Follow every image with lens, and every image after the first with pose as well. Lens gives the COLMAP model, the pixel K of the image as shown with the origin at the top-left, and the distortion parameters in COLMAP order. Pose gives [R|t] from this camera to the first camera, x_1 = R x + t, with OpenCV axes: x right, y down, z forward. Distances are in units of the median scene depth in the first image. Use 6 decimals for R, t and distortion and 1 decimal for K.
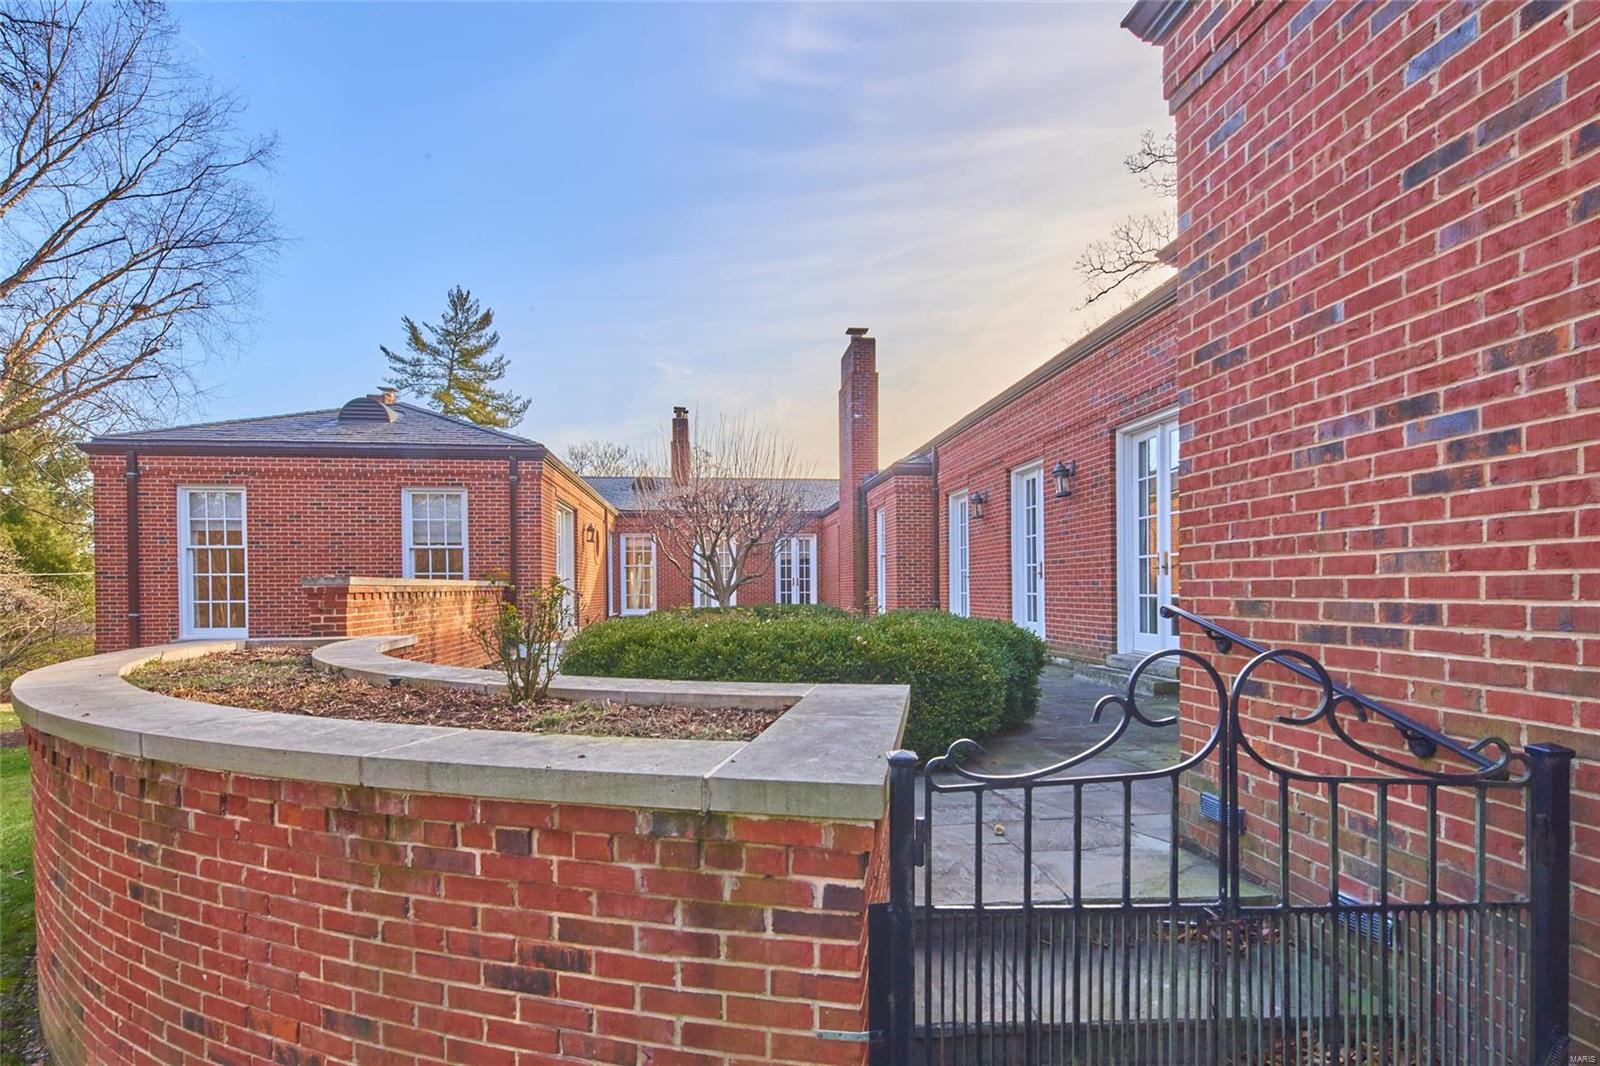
lens RADIAL K [[793.8, 0, 792.6], [0, 793.8, 617.7], [0, 0, 1]] dist [0.001529, 0.000207]
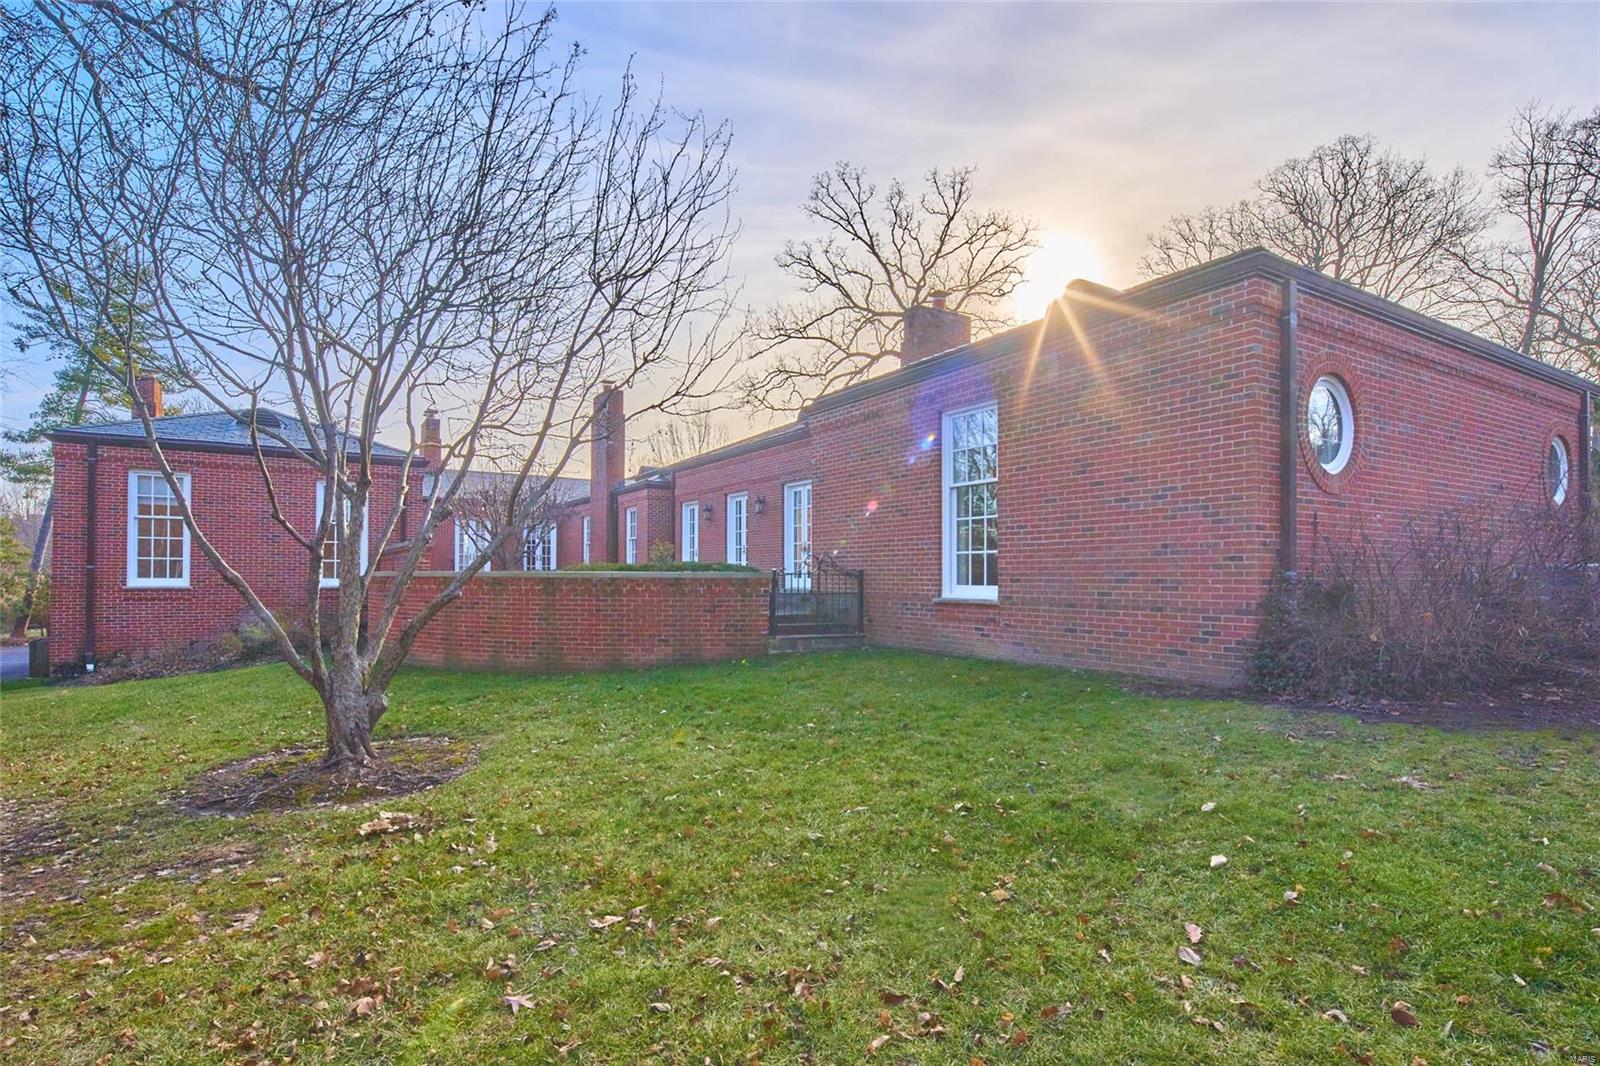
lens RADIAL K [[772.3, 0, 799.5], [0, 772.3, 582.4], [0, 0, 1]] dist [0.000660, 0.000121]
pose [[0.905749, 0.008351, 0.423733, -0.297642], [0.002421, 0.999688, -0.024877, 0.054059], [-0.423808, 0.023559, 0.905446, -0.612346]]
